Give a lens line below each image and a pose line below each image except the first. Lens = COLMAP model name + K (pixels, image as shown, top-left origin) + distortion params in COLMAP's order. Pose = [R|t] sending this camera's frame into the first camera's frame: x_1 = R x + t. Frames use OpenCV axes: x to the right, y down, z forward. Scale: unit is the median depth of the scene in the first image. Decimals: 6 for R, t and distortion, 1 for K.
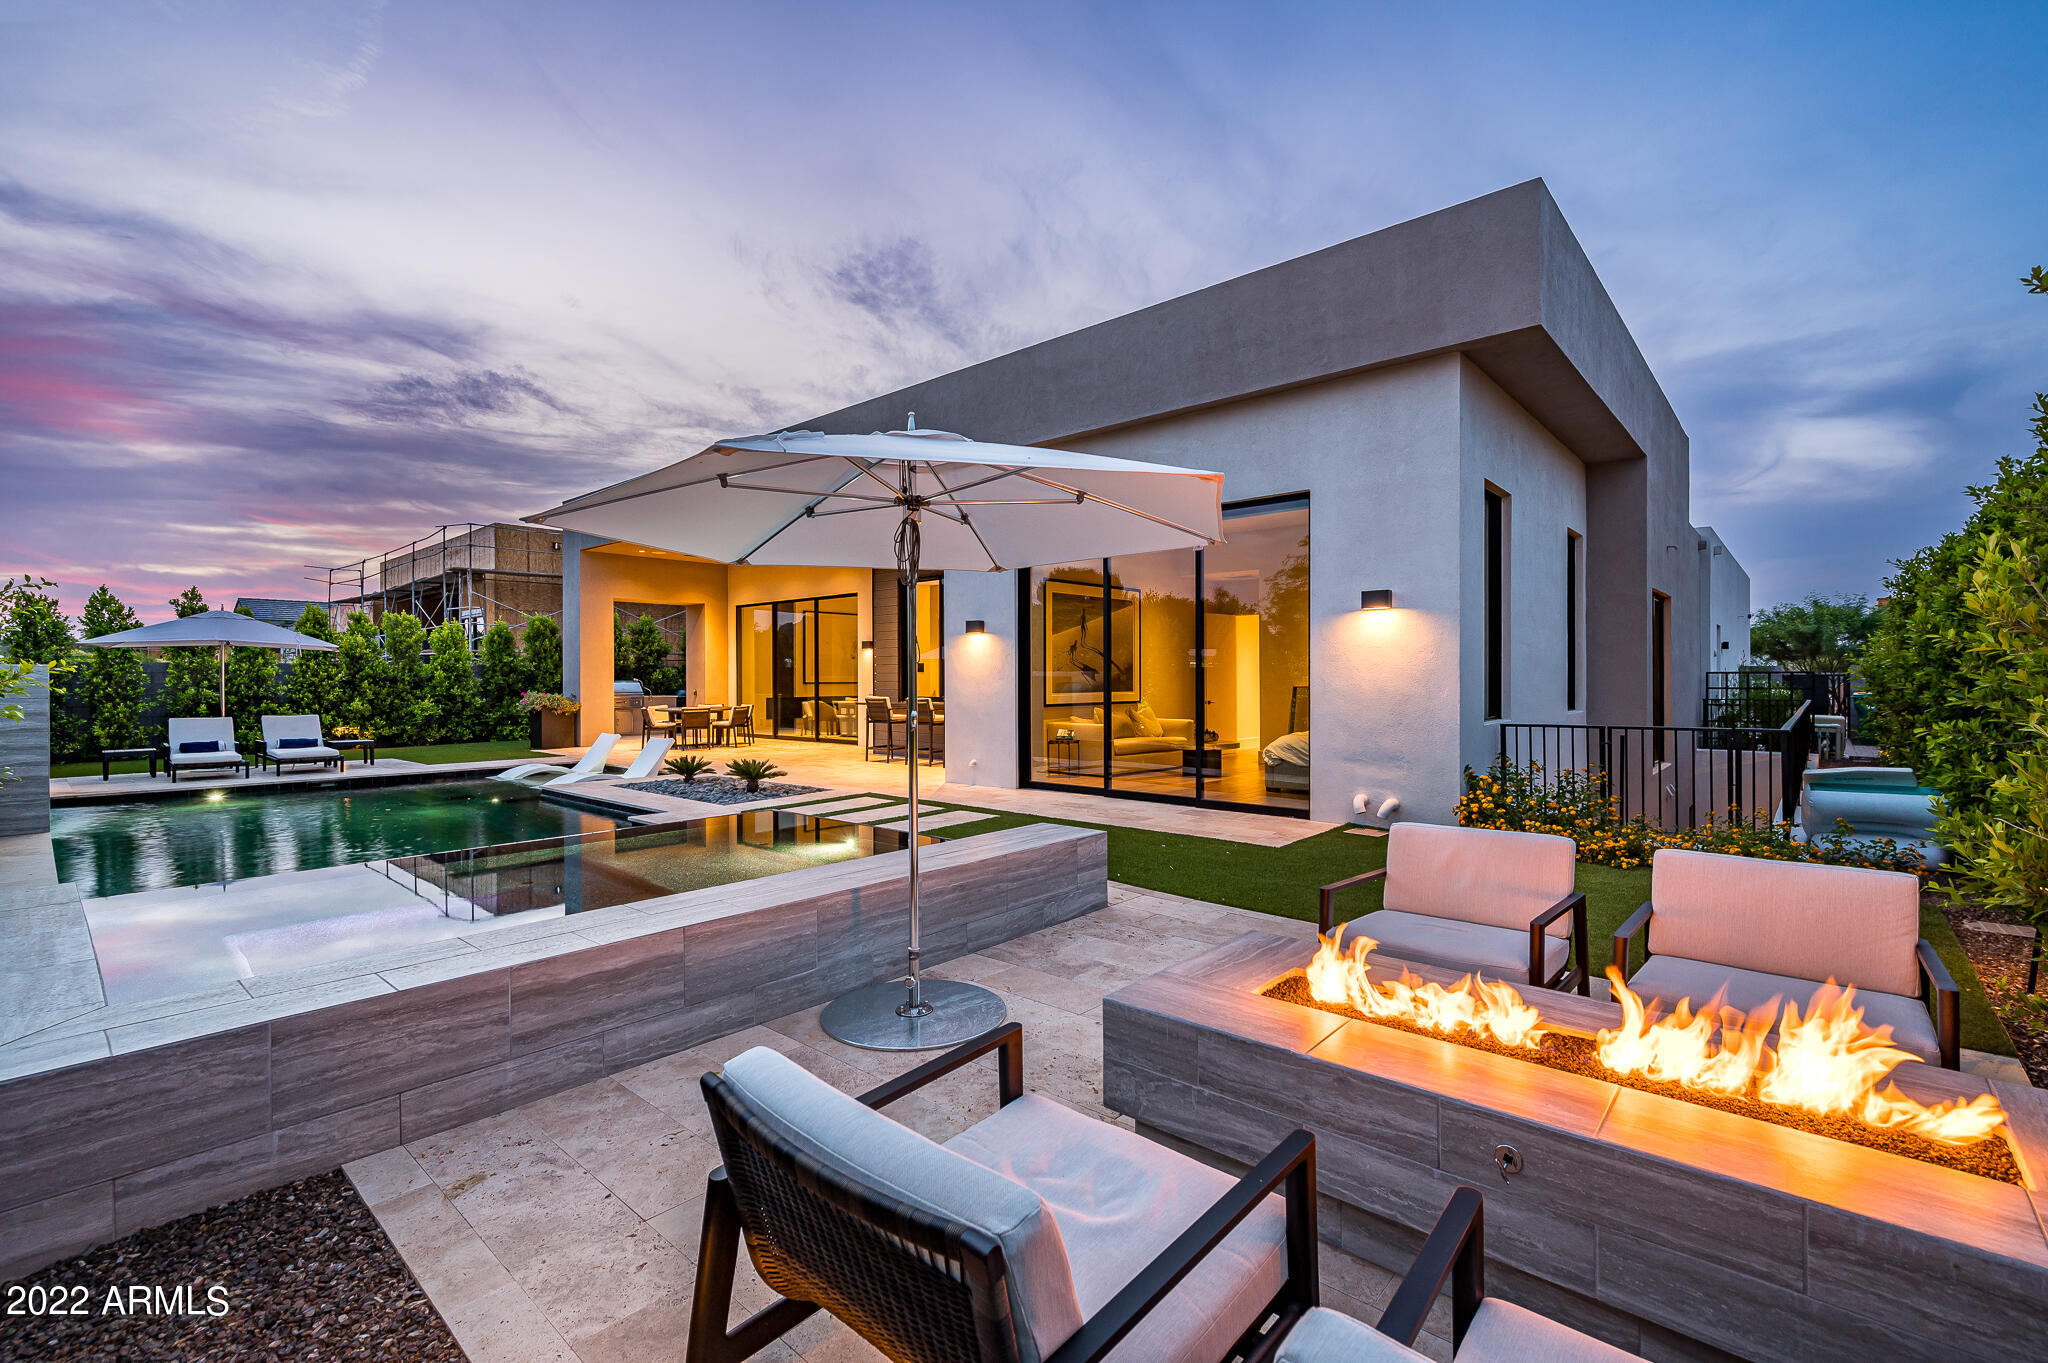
lens RADIAL K [[901.8, 0, 1024.0], [0, 901.8, 681.5], [0, 0, 1]] dist [0.000667, 0.000155]
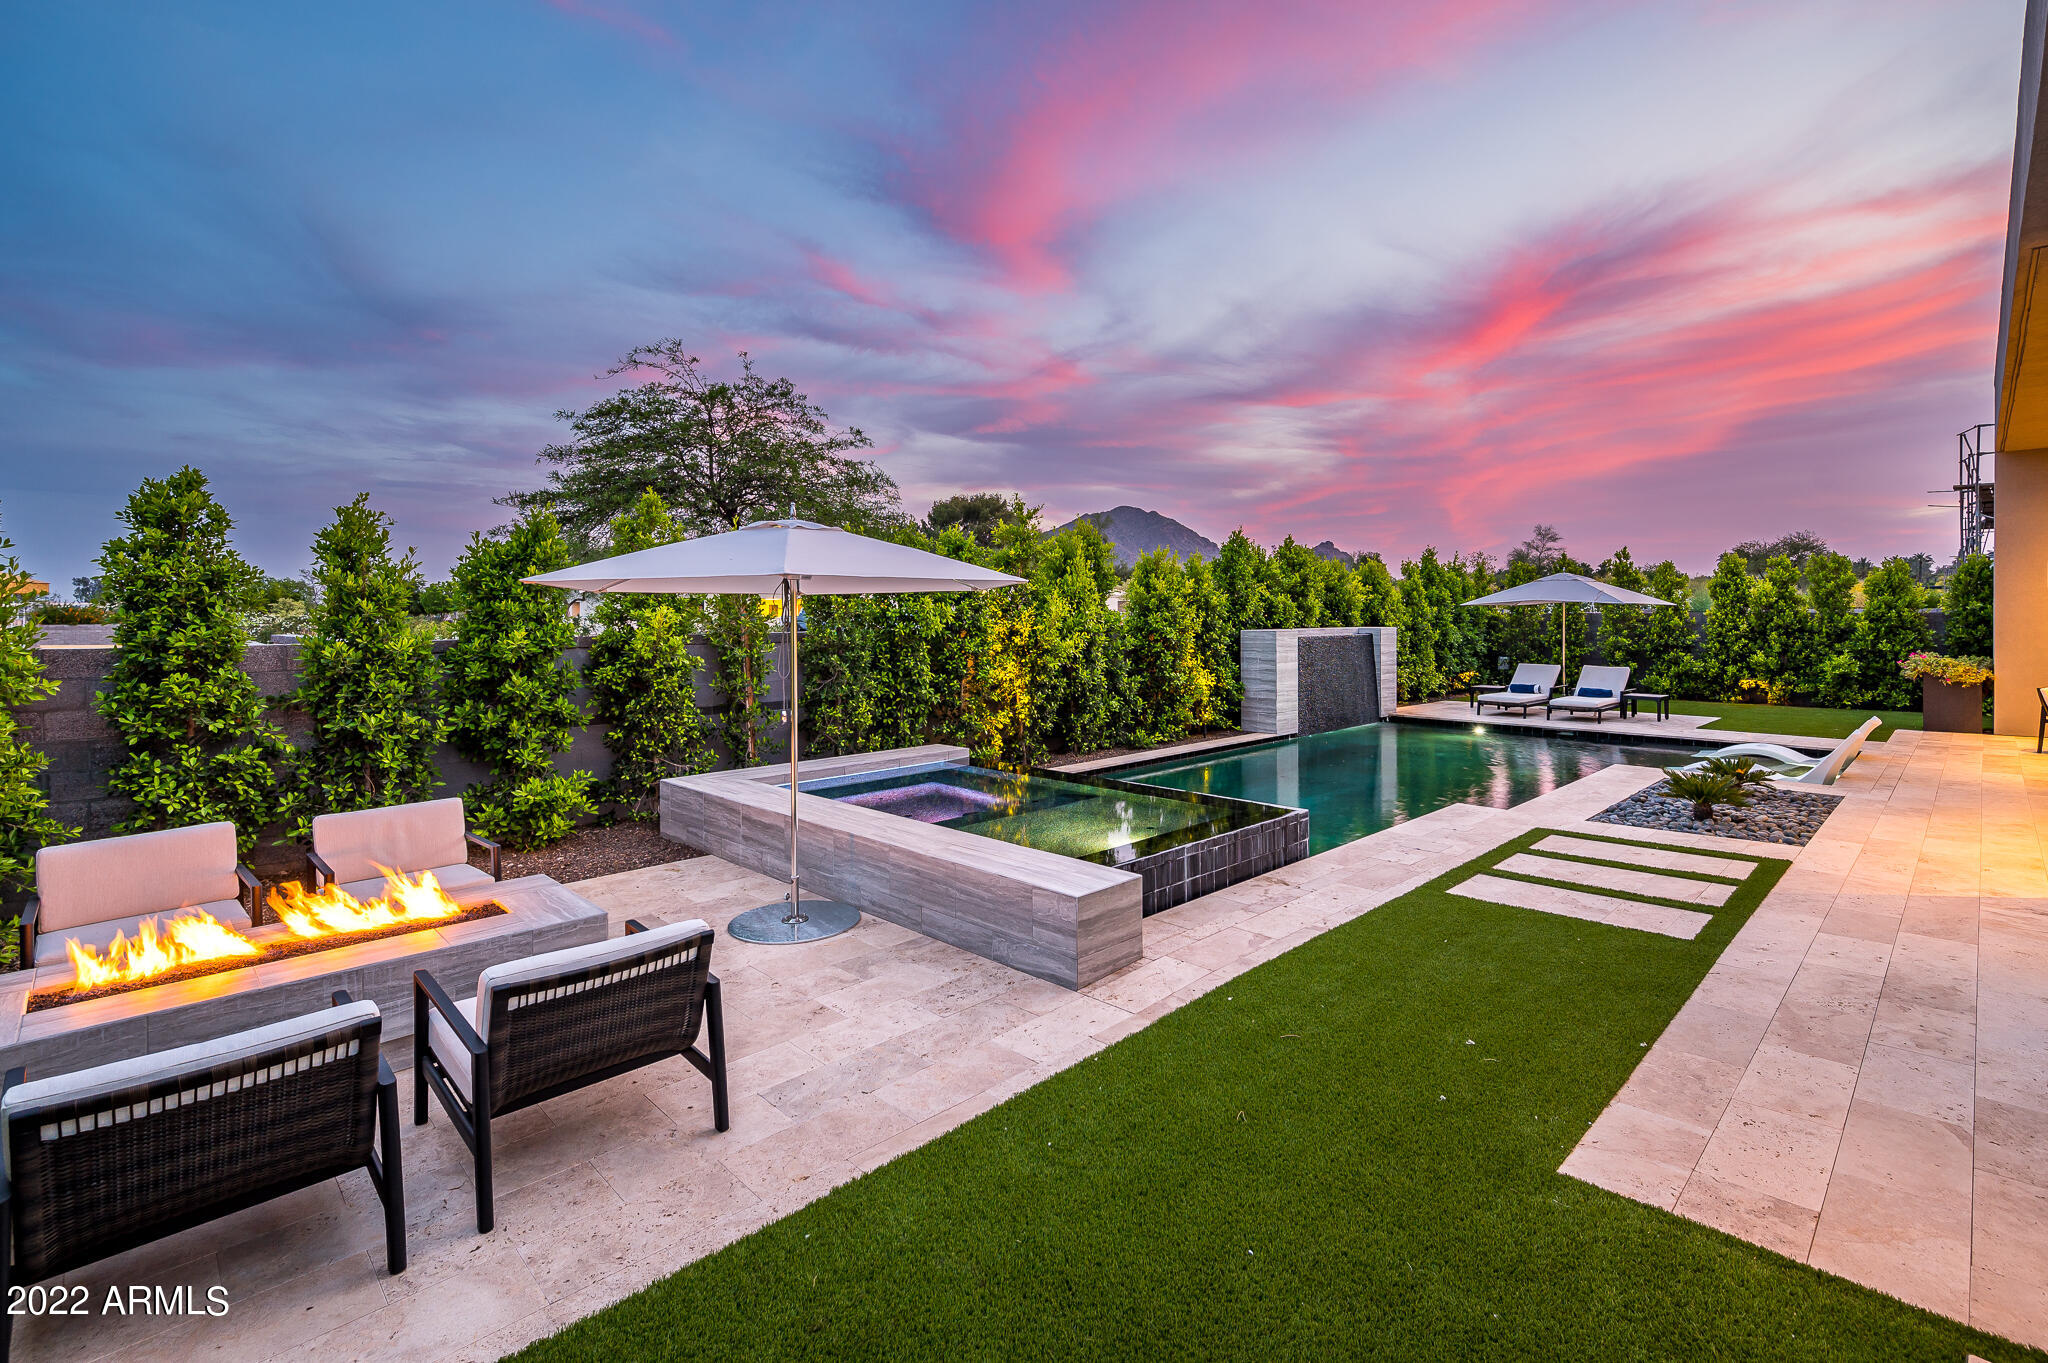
lens RADIAL K [[936.3, 0, 1041.7], [0, 936.3, 619.9], [0, 0, 1]] dist [-0.000013, 0.000162]
pose [[-0.061194, 0.013231, -0.998038, 0.278533], [0.002162, 0.999912, 0.013124, -0.027497], [0.998124, -0.001355, -0.061217, 0.309169]]
